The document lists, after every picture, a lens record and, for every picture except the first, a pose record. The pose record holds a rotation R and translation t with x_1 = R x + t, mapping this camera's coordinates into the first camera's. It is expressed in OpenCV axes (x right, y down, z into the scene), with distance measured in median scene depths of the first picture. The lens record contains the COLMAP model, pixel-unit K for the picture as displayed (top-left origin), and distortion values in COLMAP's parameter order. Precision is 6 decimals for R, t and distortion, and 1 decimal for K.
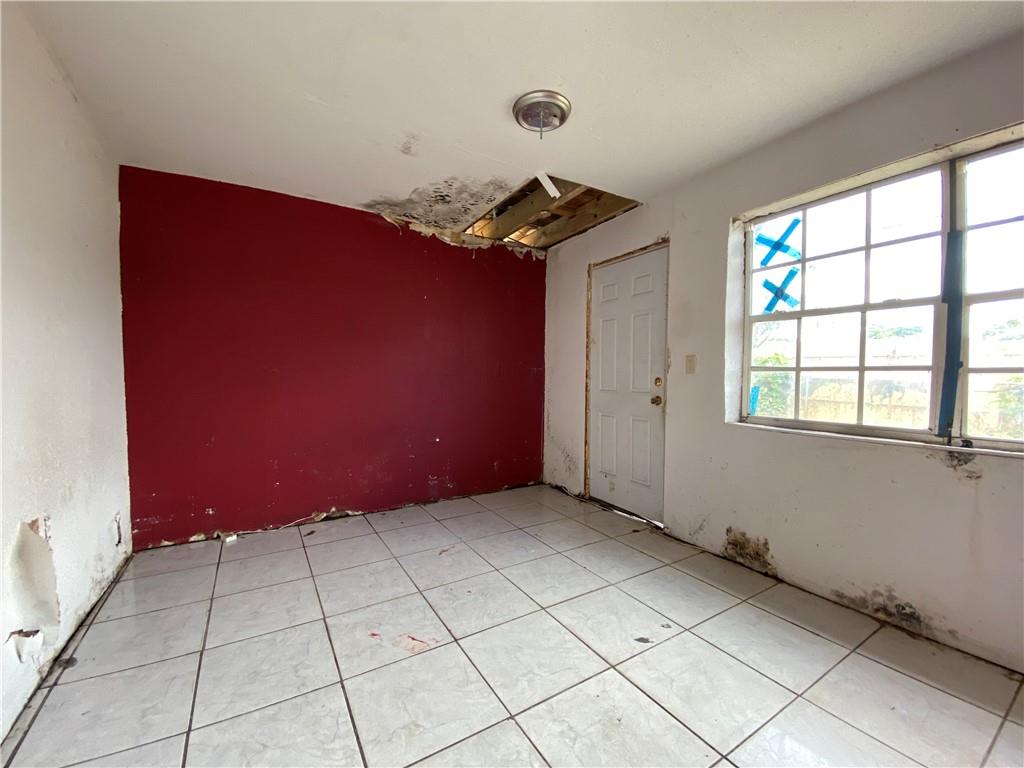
lens RADIAL K [[414.3, 0, 511.0], [0, 414.3, 384.1], [0, 0, 1]] dist [-0.000642, -0.006618]
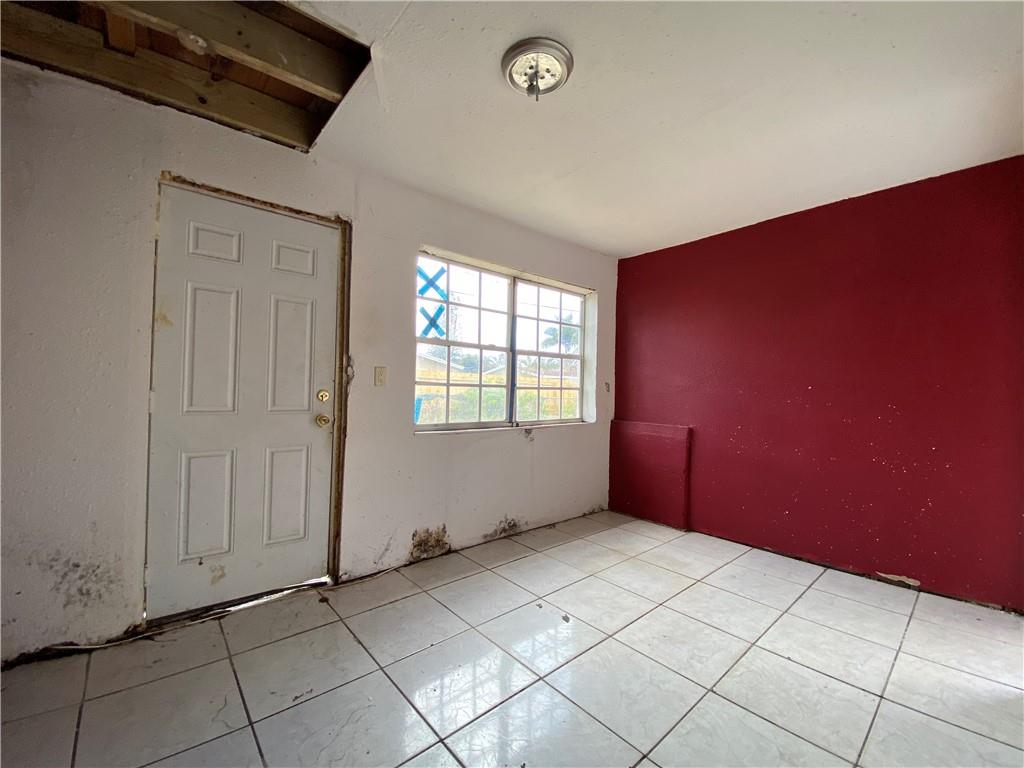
lens RADIAL K [[414.3, 0, 507.4], [0, 414.3, 383.7], [0, 0, 1]] dist [-0.000642, -0.006618]
pose [[-0.179612, 0.006083, 0.983719, -0.610049], [0.000221, 0.999981, -0.006143, -0.030849], [-0.983737, -0.000886, -0.179610, 1.030518]]
